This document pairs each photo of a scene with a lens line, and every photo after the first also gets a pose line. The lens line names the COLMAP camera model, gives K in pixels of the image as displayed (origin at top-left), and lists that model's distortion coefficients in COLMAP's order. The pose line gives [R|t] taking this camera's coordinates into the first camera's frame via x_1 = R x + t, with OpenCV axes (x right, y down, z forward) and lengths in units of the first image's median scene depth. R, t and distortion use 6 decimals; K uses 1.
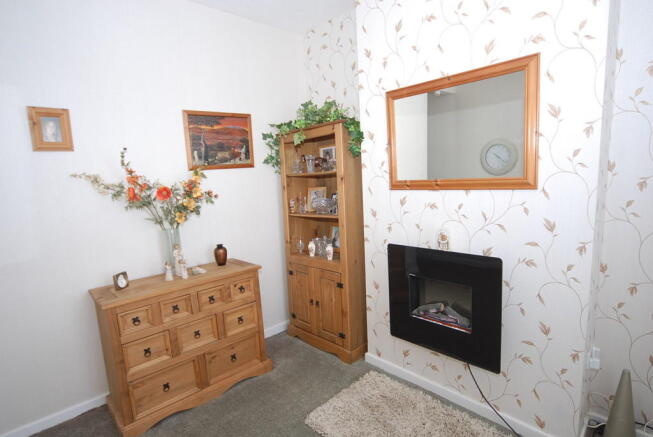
lens RADIAL K [[343.9, 0, 326.3], [0, 343.9, 221.0], [0, 0, 1]] dist [-0.006560, -0.001205]
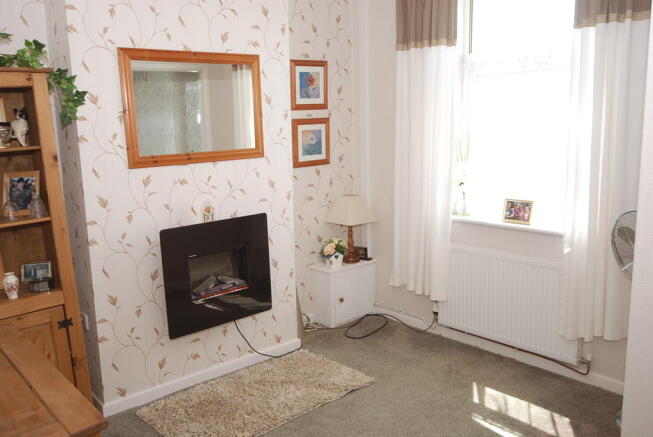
lens RADIAL K [[560.9, 0, 326.3], [0, 560.9, 218.9], [0, 0, 1]] dist [0.003486, 0.007814]
pose [[0.043351, -0.116386, 0.992258, -1.166719], [0.176569, 0.978449, 0.107052, -0.036901], [-0.983333, 0.170561, 0.062967, 0.509562]]
